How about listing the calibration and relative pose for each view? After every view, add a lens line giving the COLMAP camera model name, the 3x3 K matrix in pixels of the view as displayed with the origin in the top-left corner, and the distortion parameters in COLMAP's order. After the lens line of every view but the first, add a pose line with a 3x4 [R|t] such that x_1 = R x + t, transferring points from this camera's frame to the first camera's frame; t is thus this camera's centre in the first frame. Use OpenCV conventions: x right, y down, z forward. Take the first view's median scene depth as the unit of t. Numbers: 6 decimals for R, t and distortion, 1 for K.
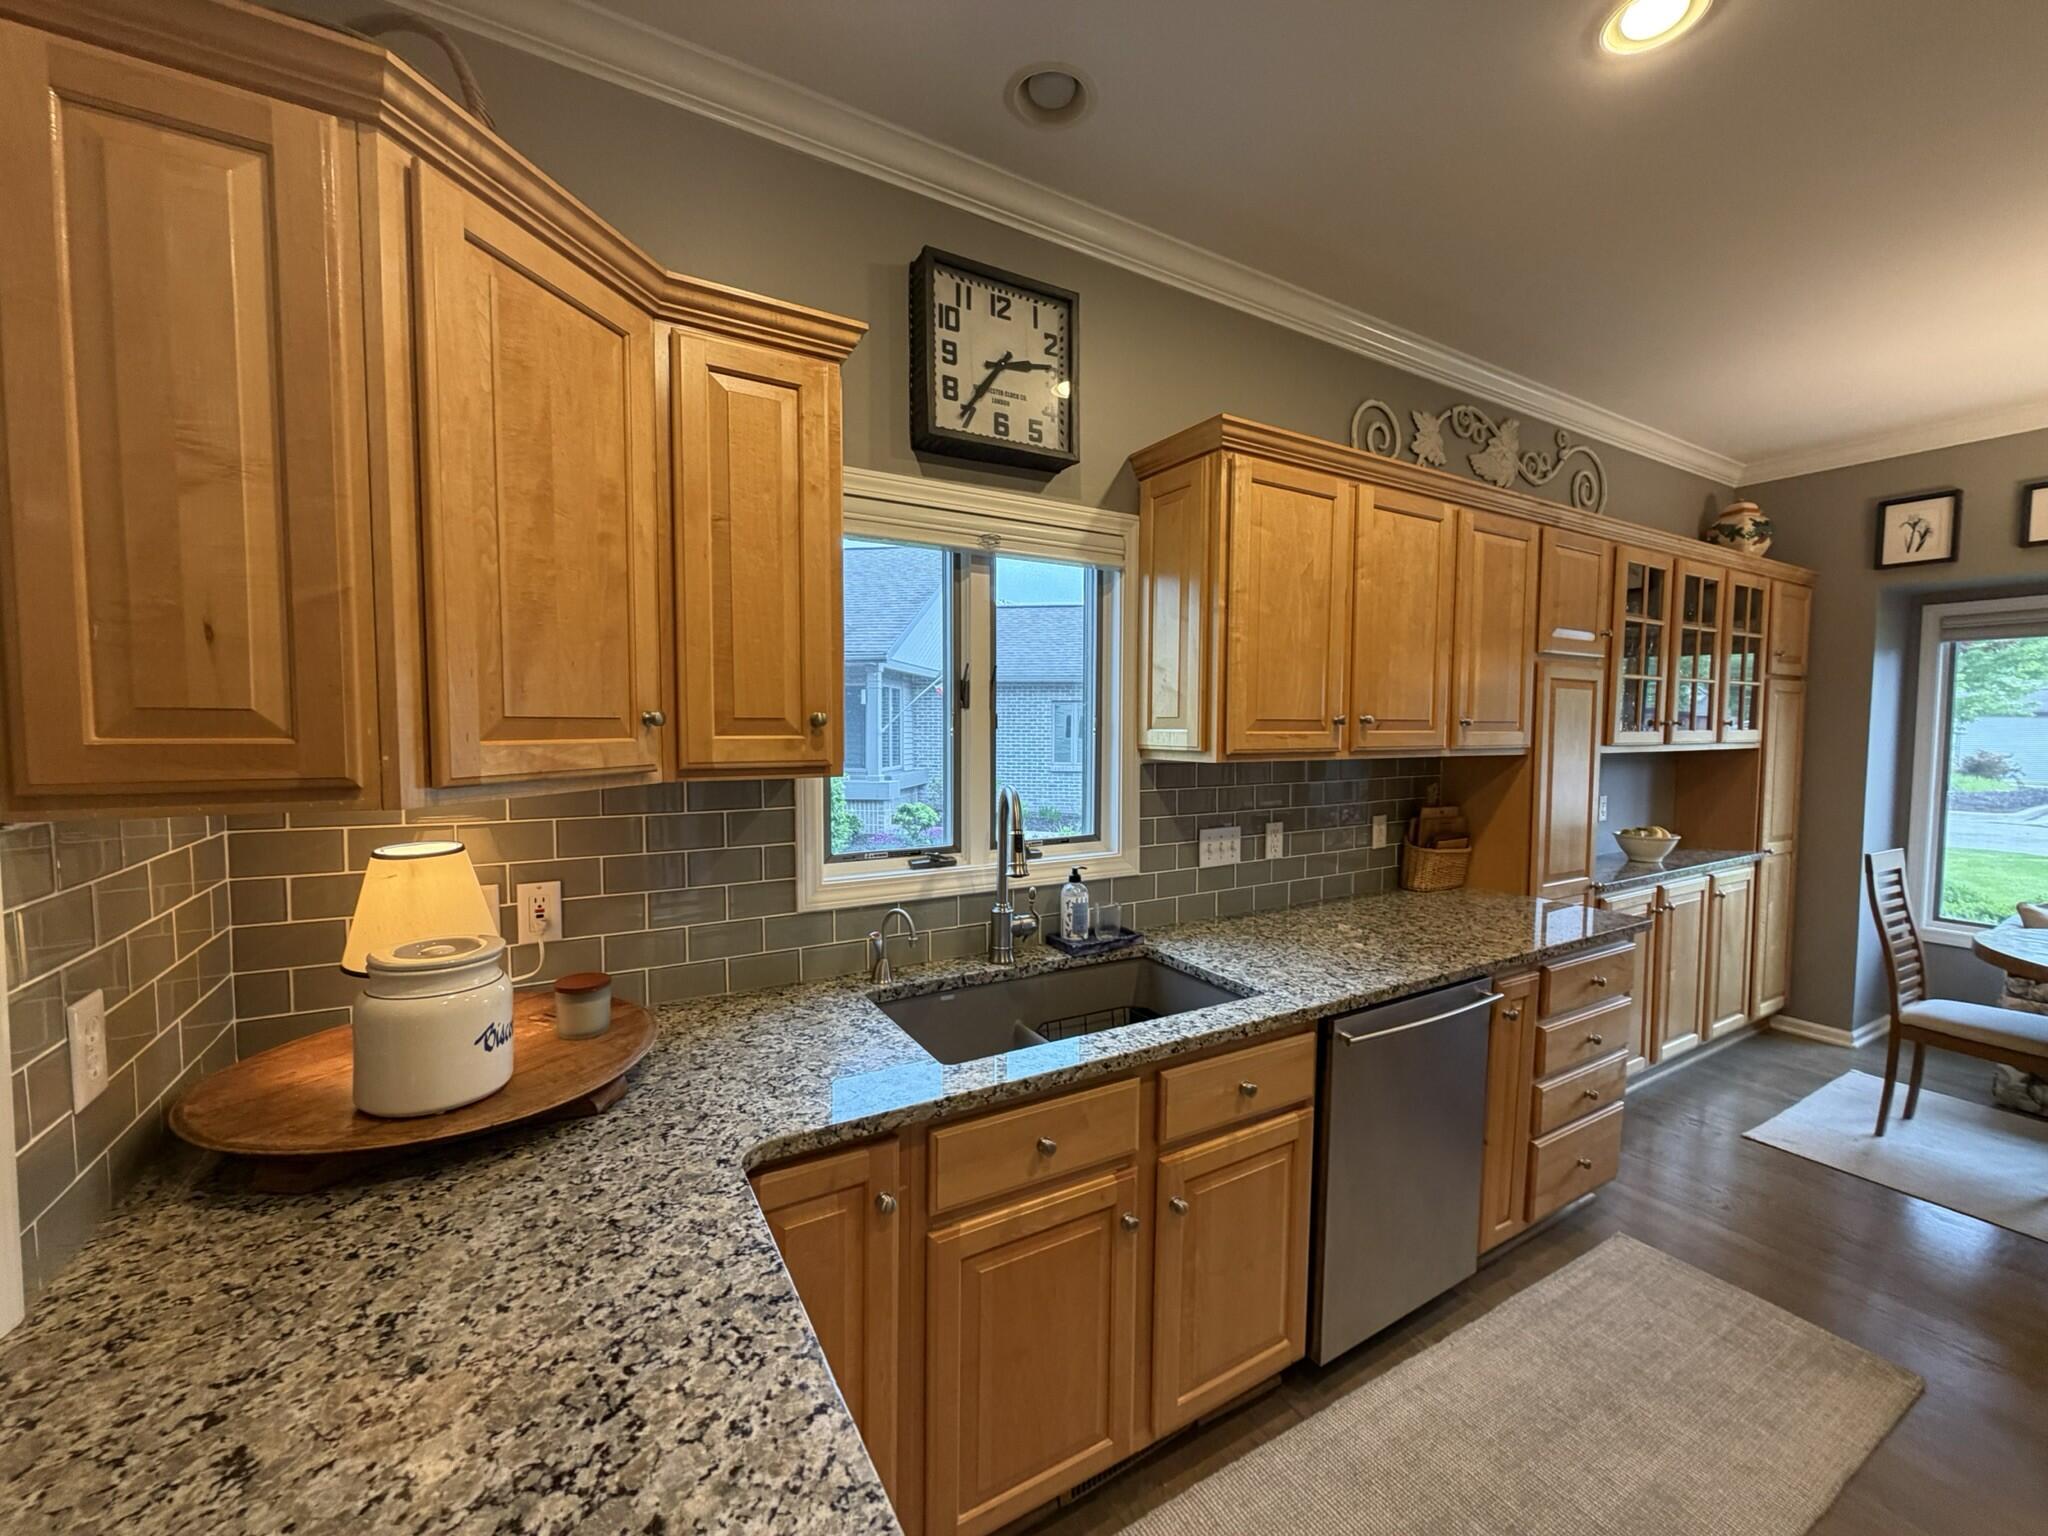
lens RADIAL K [[816.1, 0, 1029.9], [0, 816.1, 768.9], [0, 0, 1]] dist [-0.001662, 0.000490]
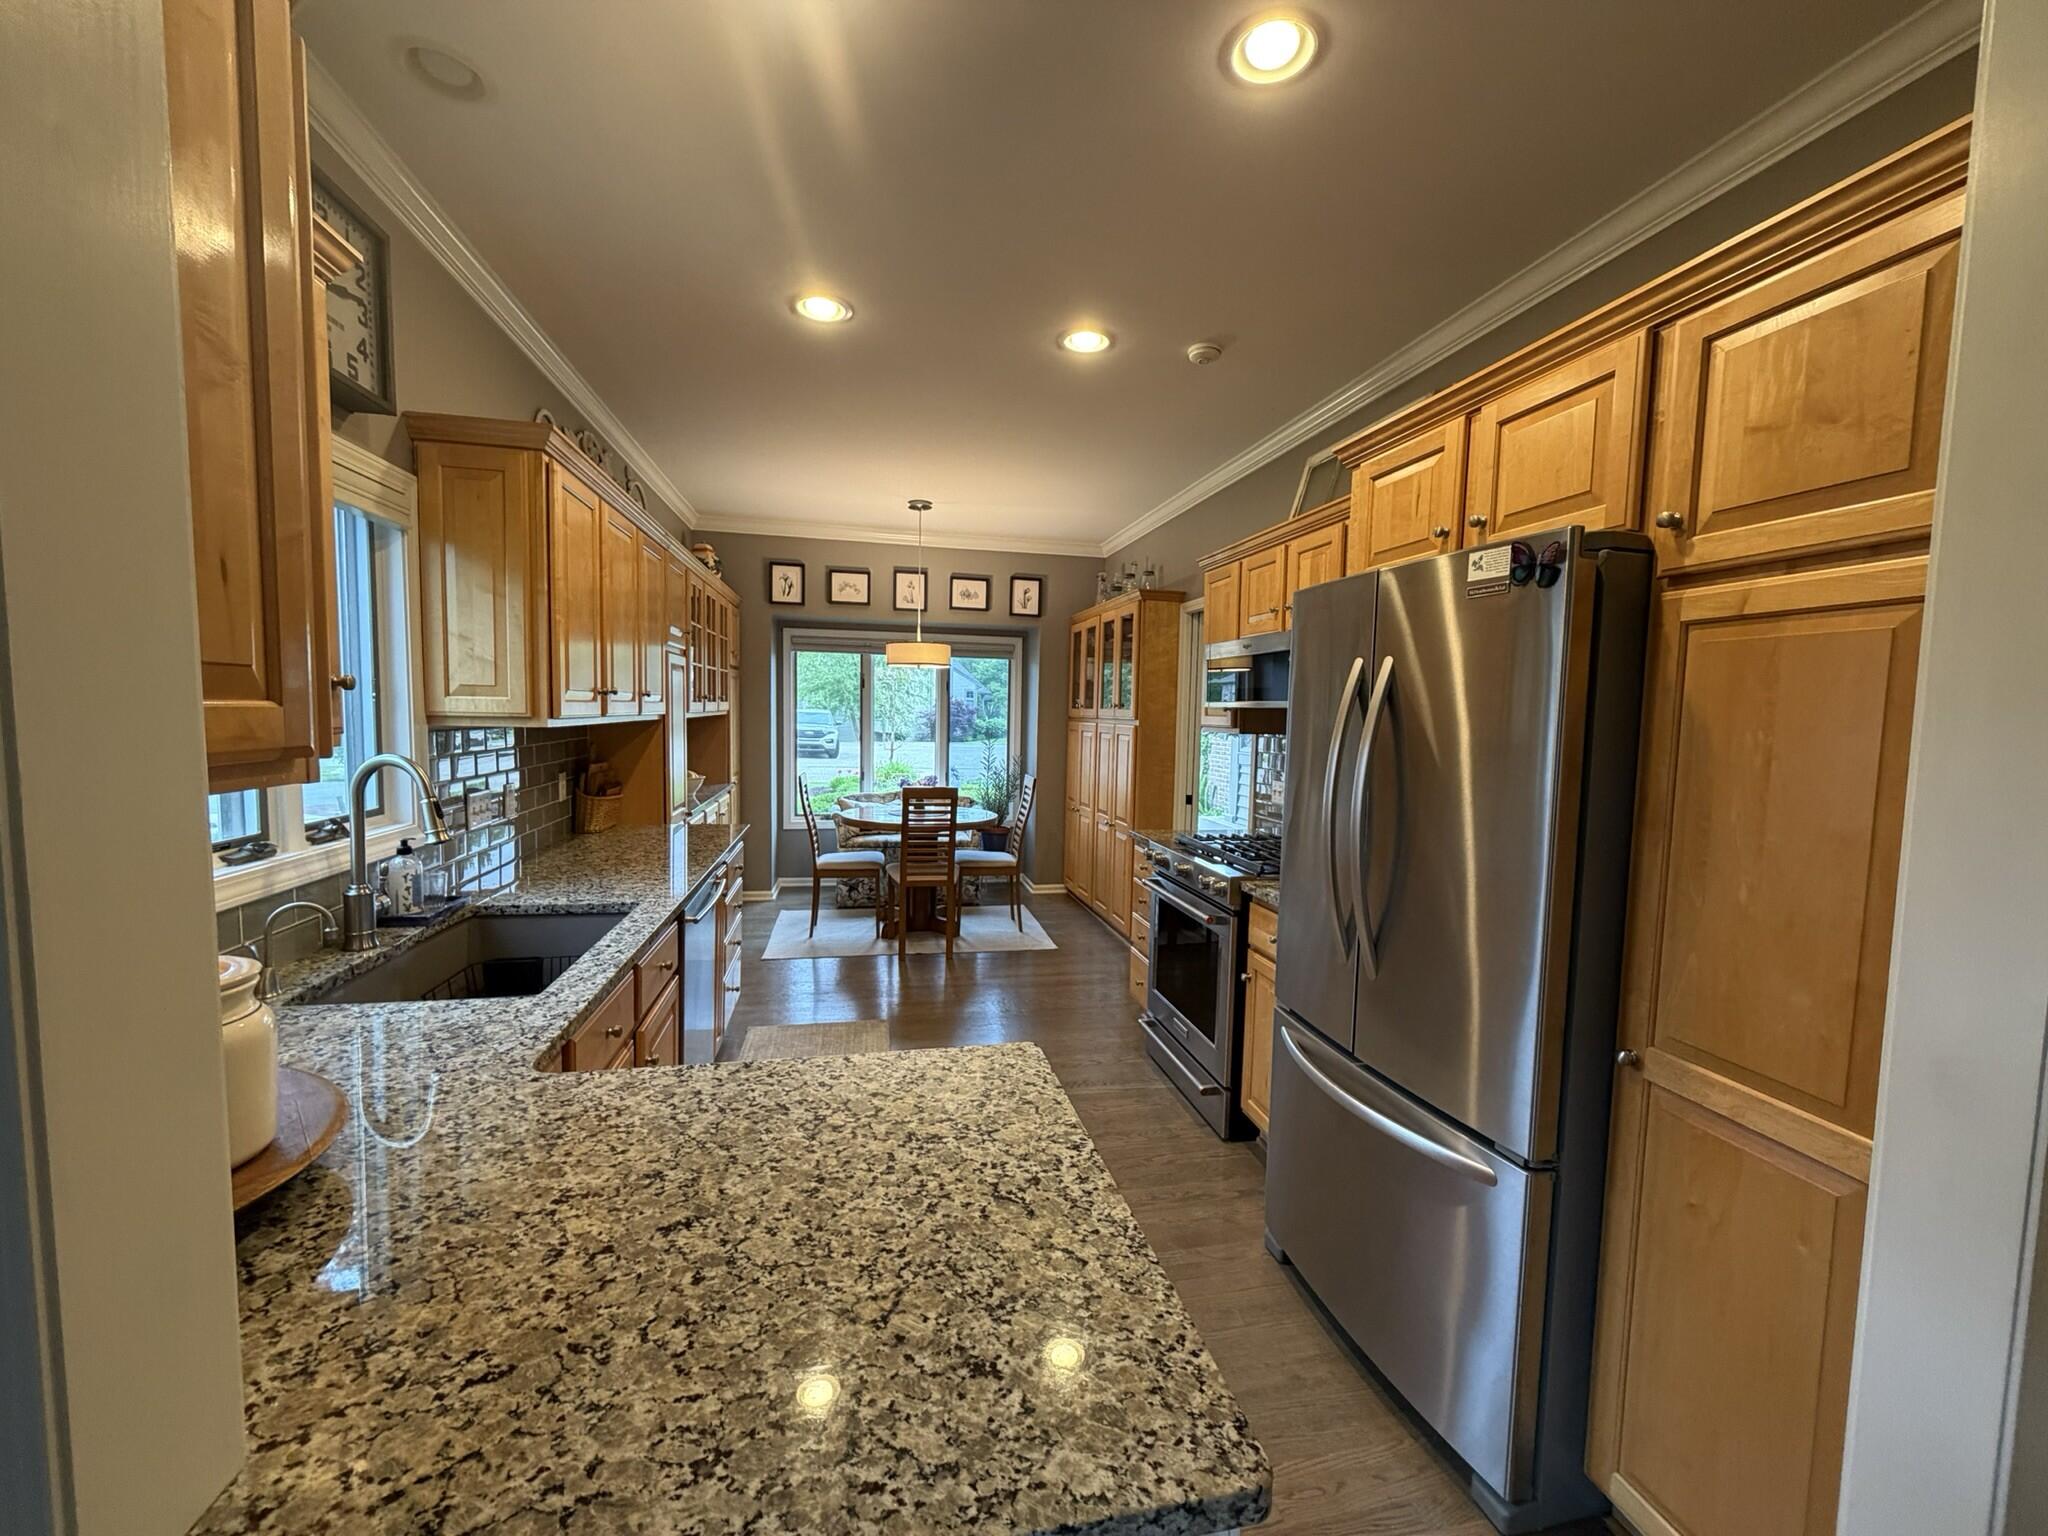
lens RADIAL K [[816.1, 0, 1029.9], [0, 816.1, 768.9], [0, 0, 1]] dist [-0.001662, 0.000490]
pose [[0.319569, -0.066447, 0.945230, -0.660341], [0.029946, 0.997748, 0.060014, 0.002623], [-0.947090, 0.009127, 0.320839, -0.008028]]
